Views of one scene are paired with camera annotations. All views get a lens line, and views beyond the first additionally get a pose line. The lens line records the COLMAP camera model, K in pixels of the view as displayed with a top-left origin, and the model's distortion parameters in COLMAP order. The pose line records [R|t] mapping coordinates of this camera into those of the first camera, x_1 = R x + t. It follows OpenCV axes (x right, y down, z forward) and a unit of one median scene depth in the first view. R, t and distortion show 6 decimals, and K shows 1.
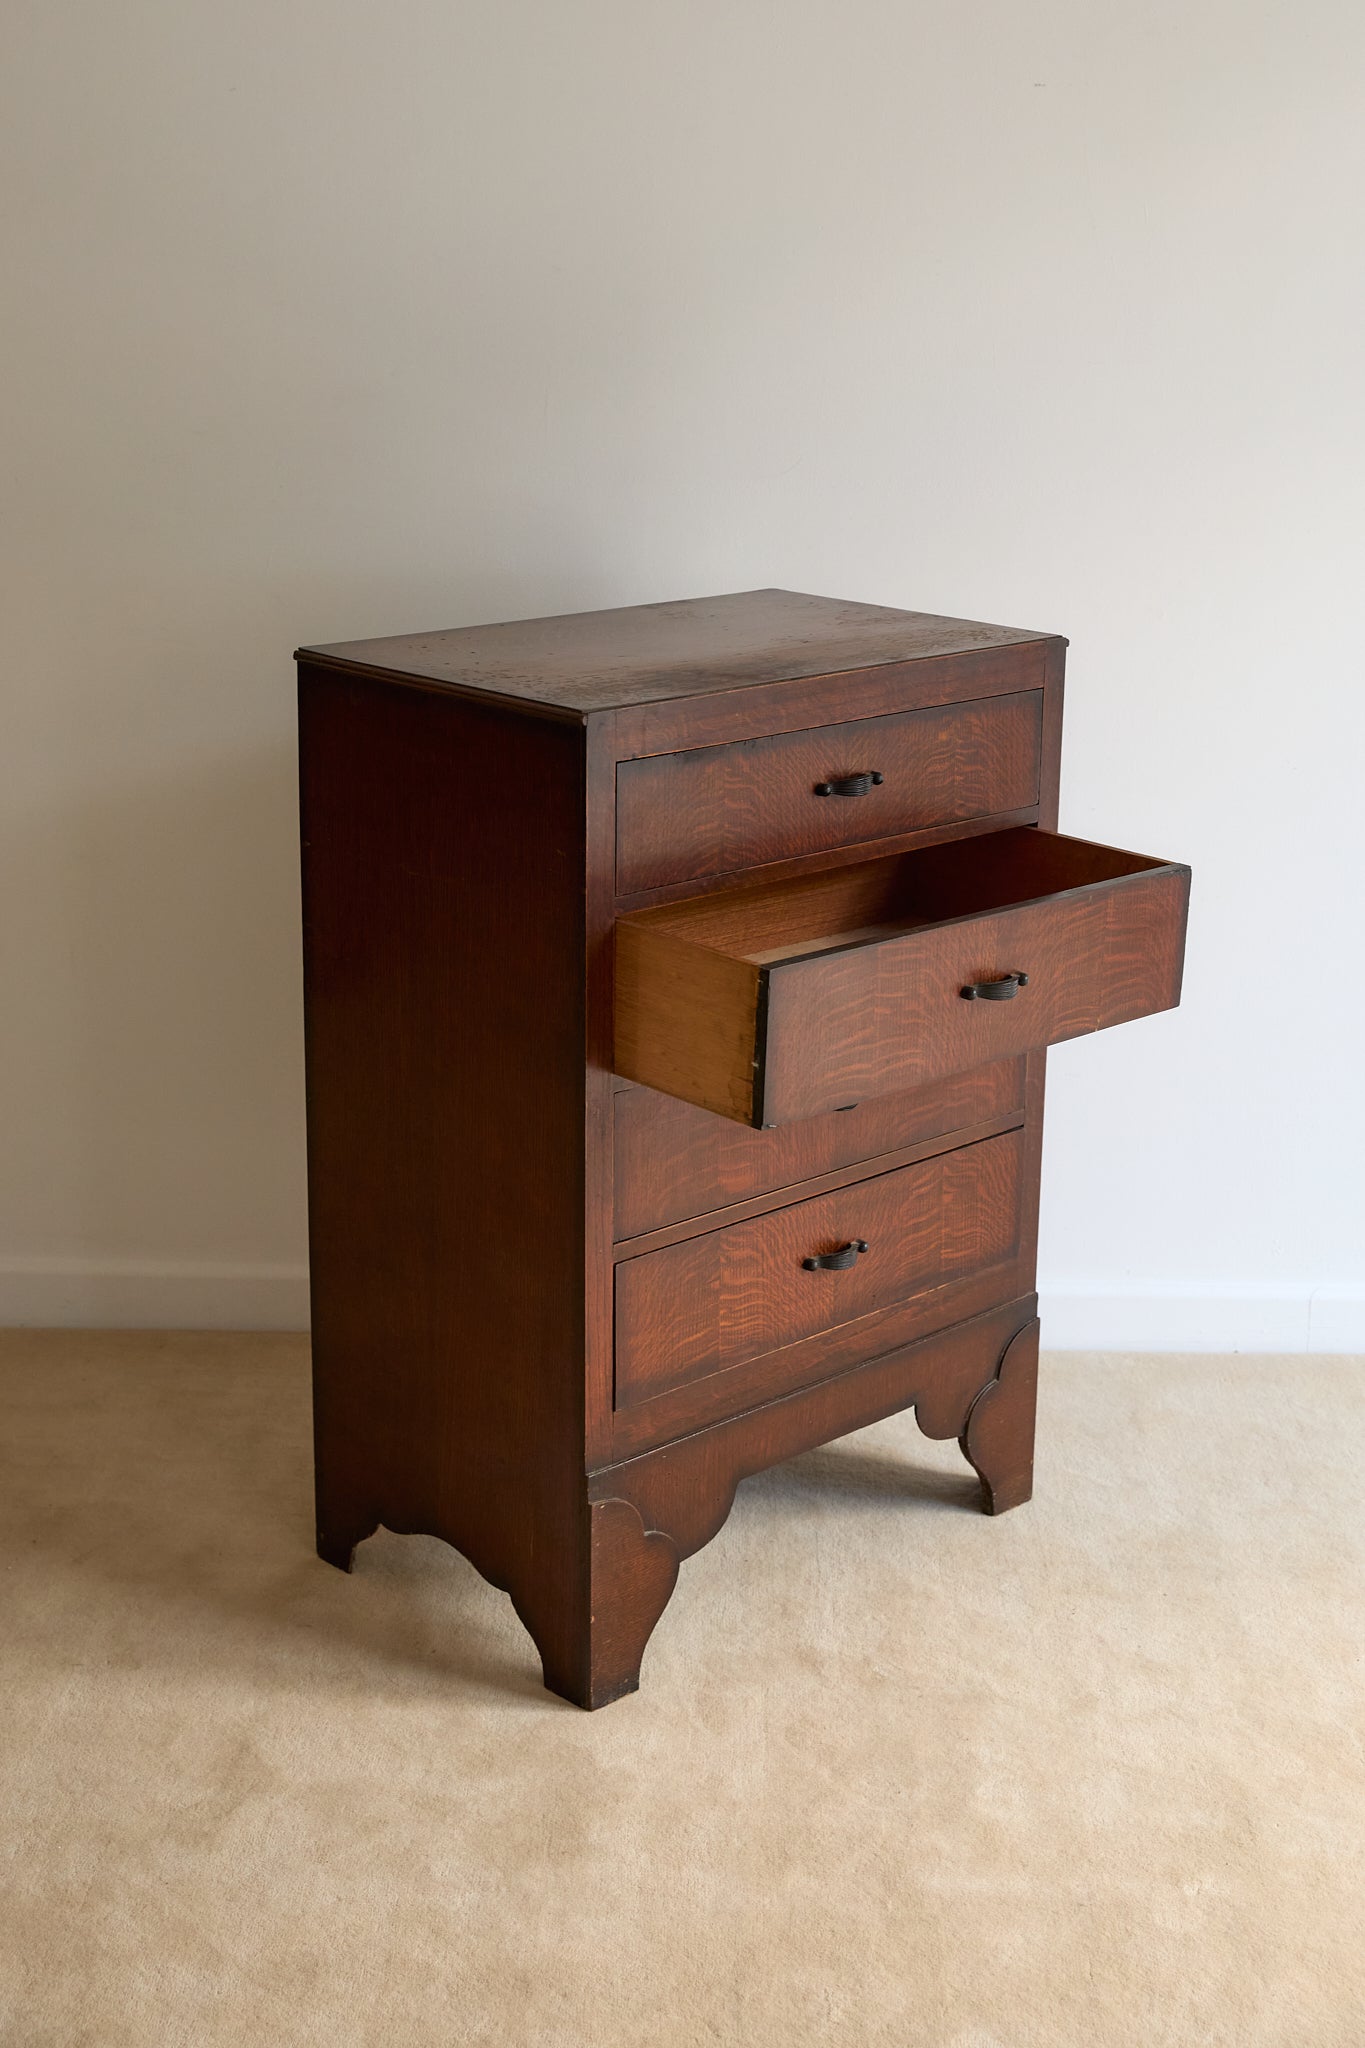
lens RADIAL K [[2784.4, 0, 683.3], [0, 2784.4, 897.8], [0, 0, 1]] dist [-0.025937, -0.018110]
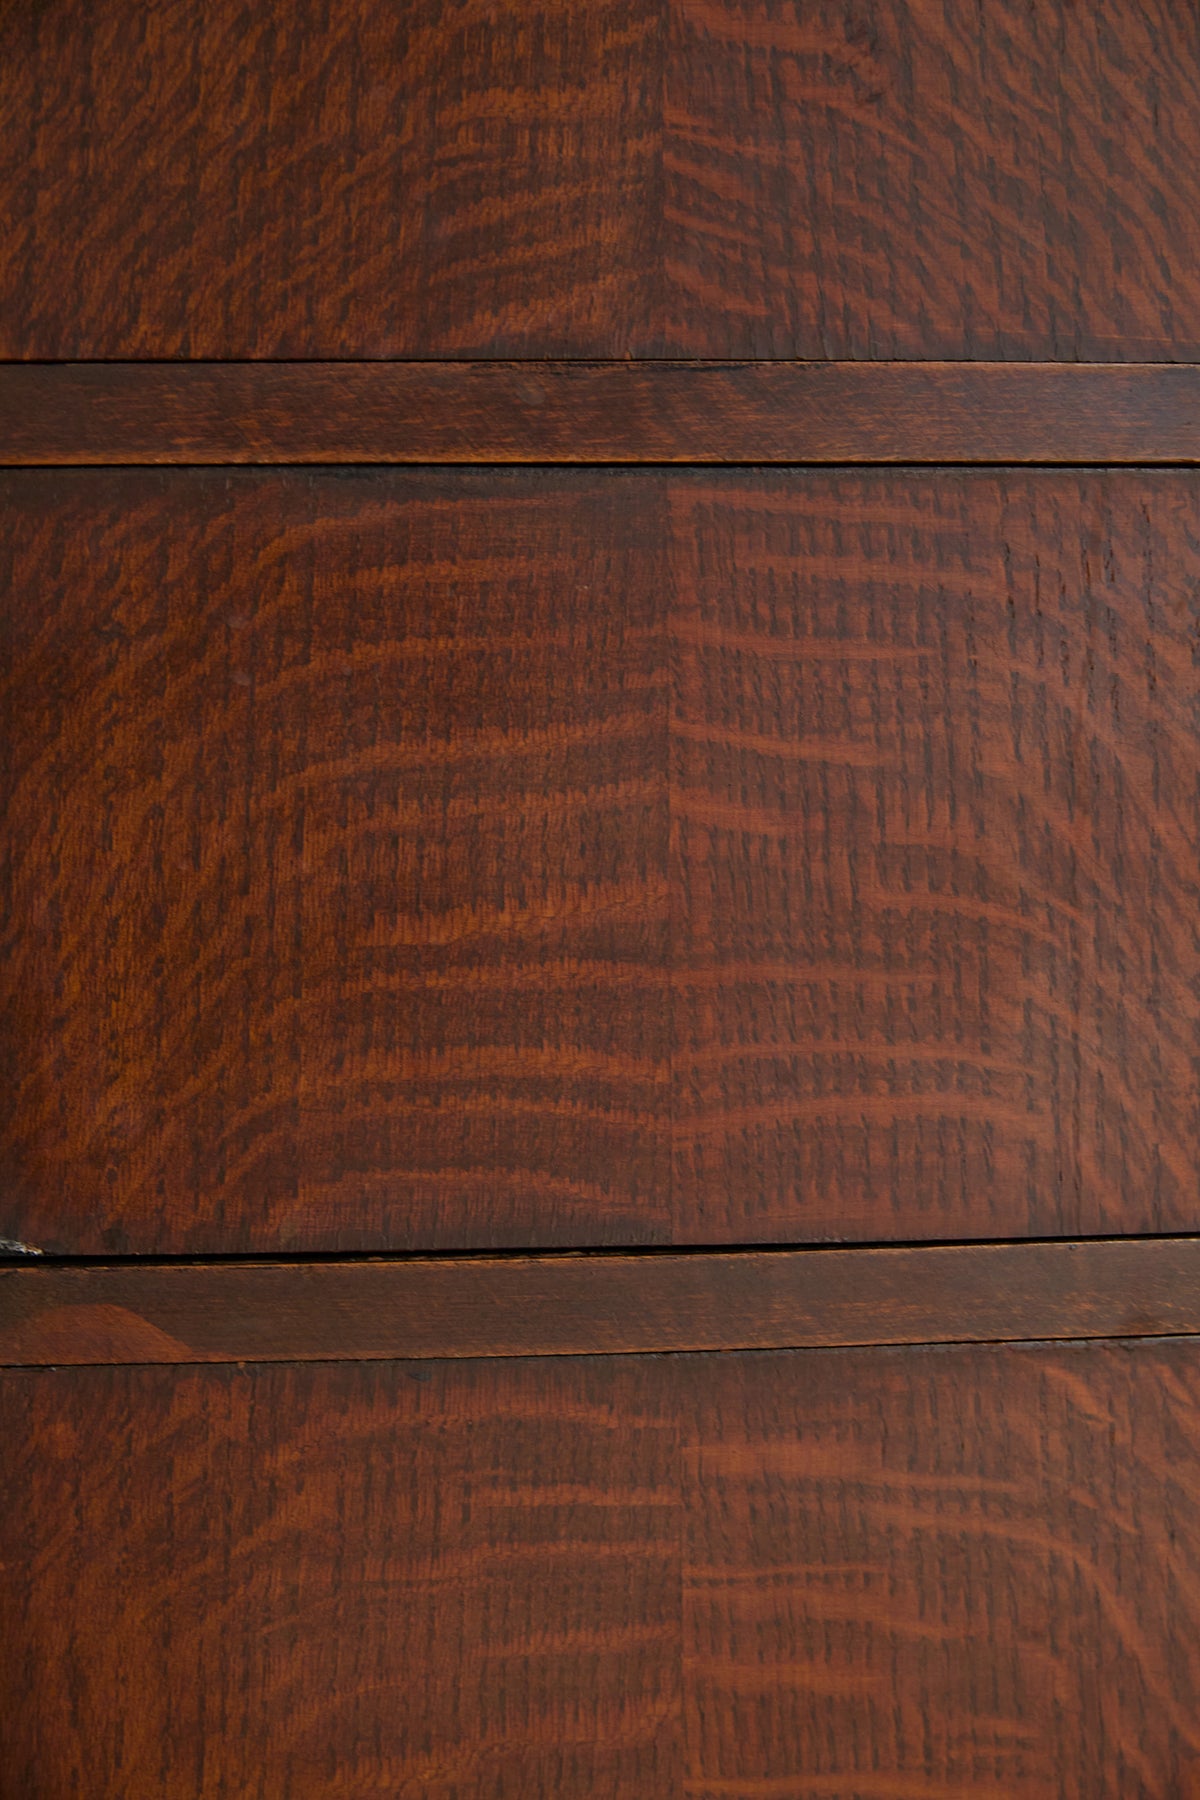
lens RADIAL K [[3166.9, 0, 599.3], [0, 3166.9, 839.8], [0, 0, 1]] dist [-0.113988, -0.071053]
pose [[0.787052, 0.025005, -0.616380, 0.142755], [-0.135642, 0.981740, -0.133373, 0.052764], [0.601790, 0.188578, 0.776072, 0.783531]]
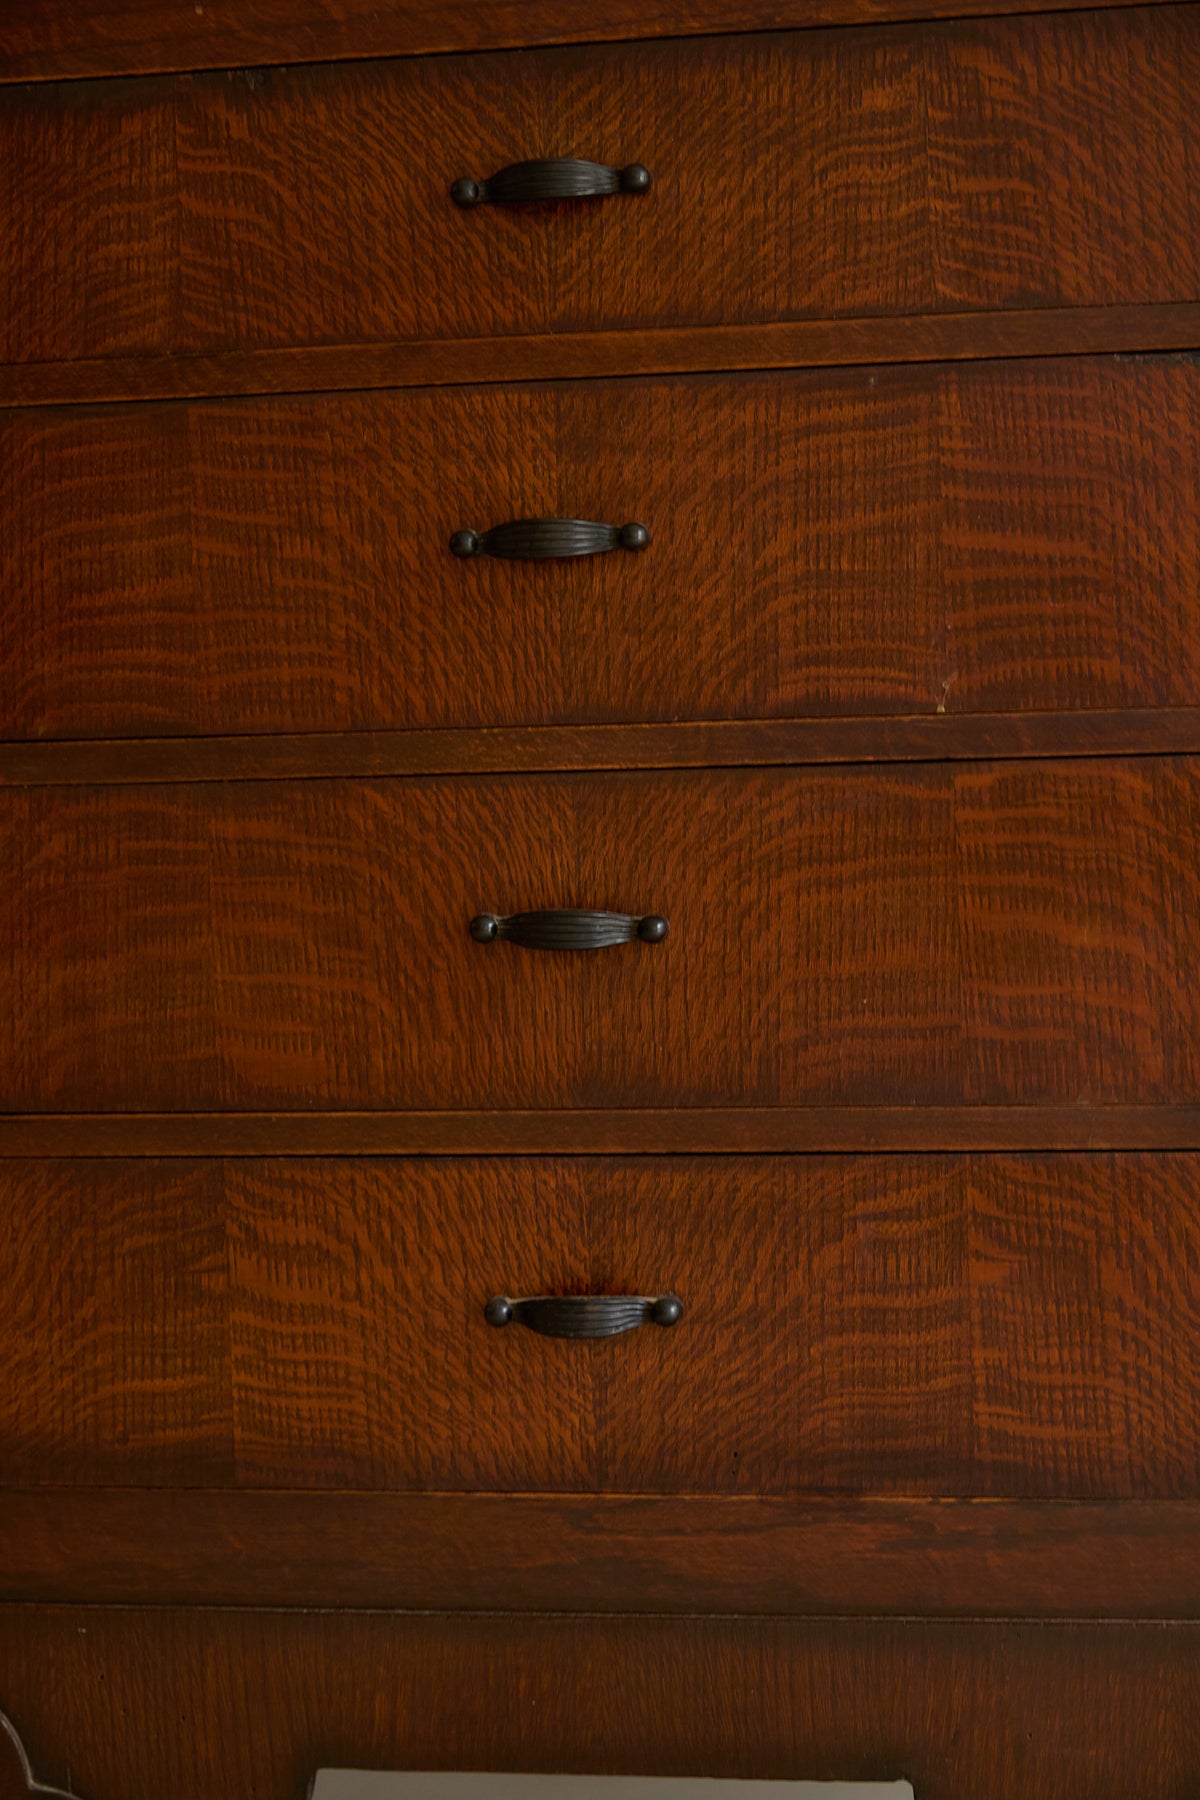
lens RADIAL K [[3120.0, 0, 602.8], [0, 3120.0, 861.5], [0, 0, 1]] dist [-0.042810, -0.026783]
pose [[0.594851, 0.008055, -0.803796, 0.454071], [-0.159293, 0.981301, -0.108051, 0.114328], [0.787895, 0.192313, 0.585011, 0.723503]]
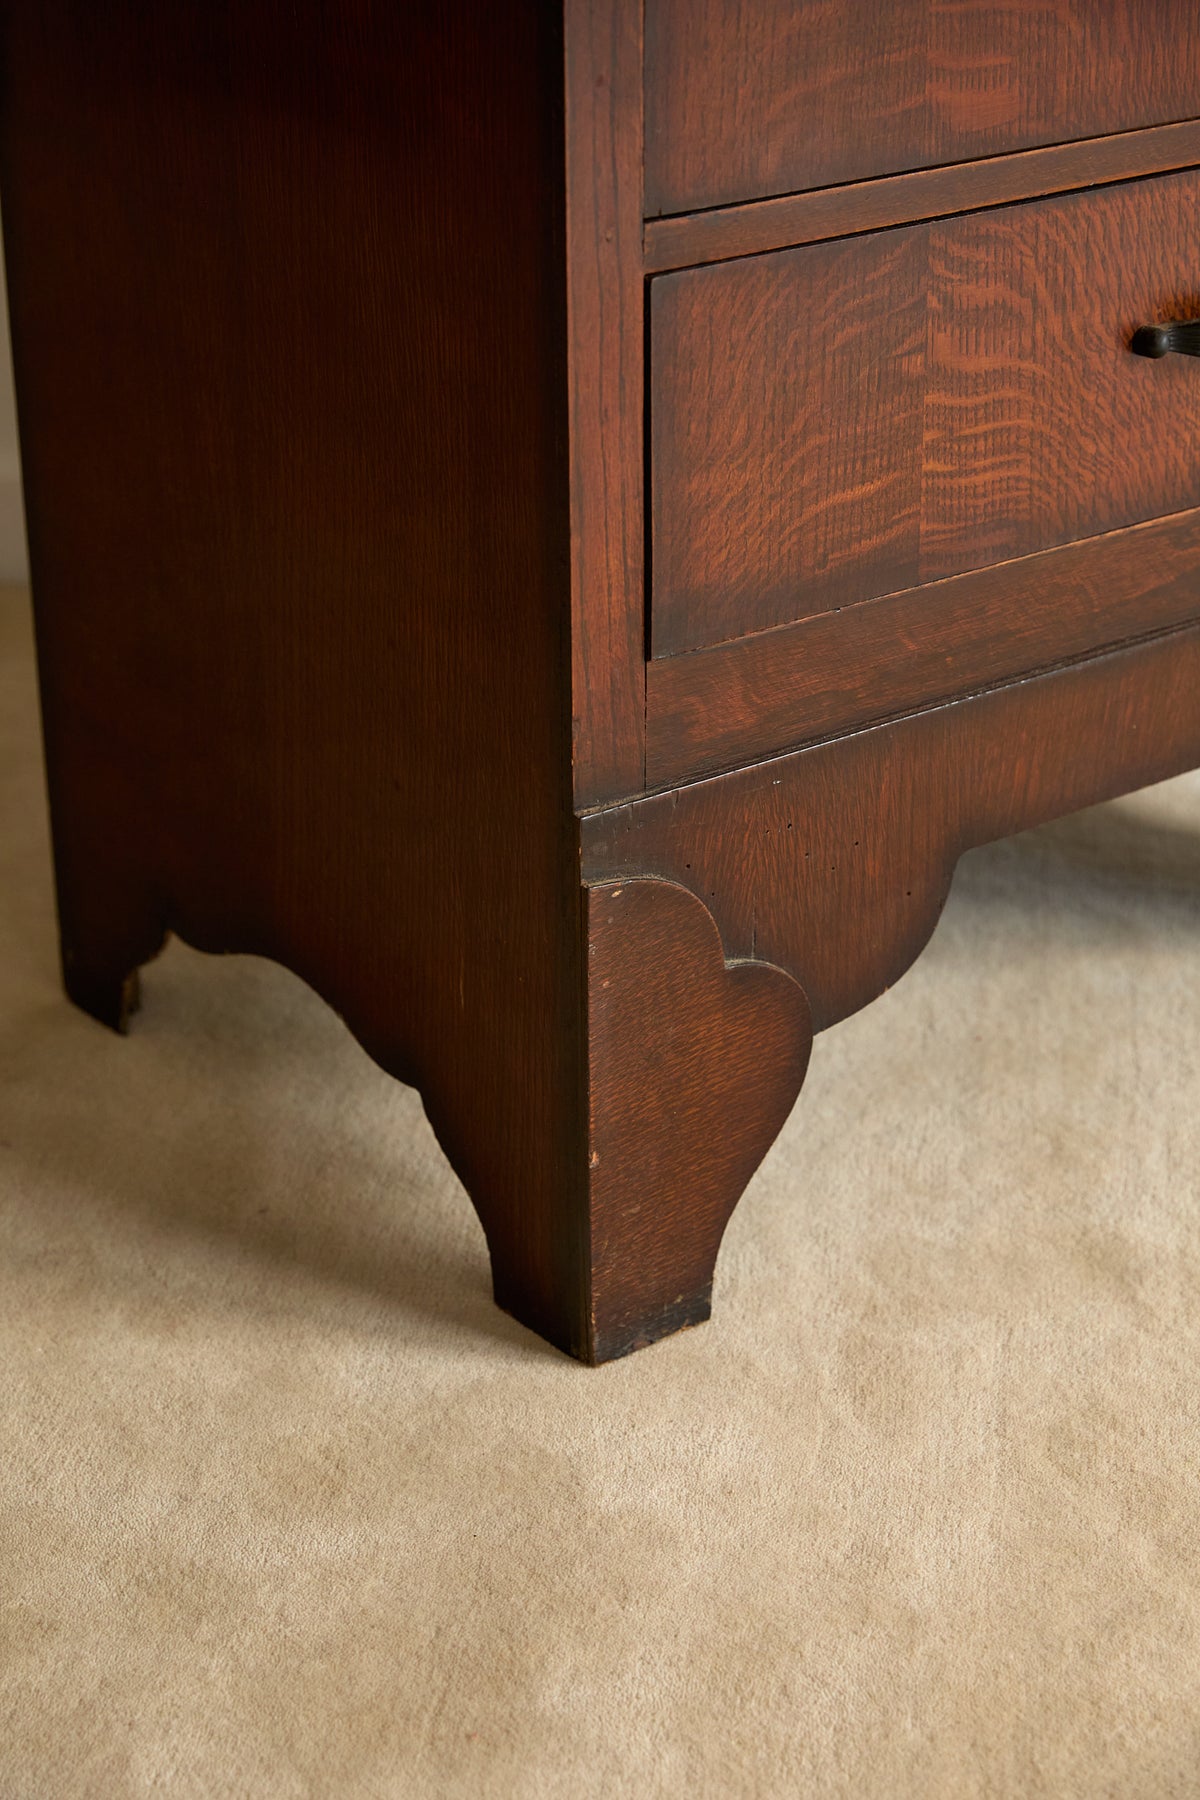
lens RADIAL K [[3329.4, 0, 600.0], [0, 3329.4, 900.0], [0, 0, 1]] dist [-0.060917, 0.026241]
pose [[0.994042, 0.031450, -0.104361, 0.018737], [-0.011046, 0.981606, 0.190599, 0.121840], [0.108436, -0.188311, 0.976105, 0.502109]]
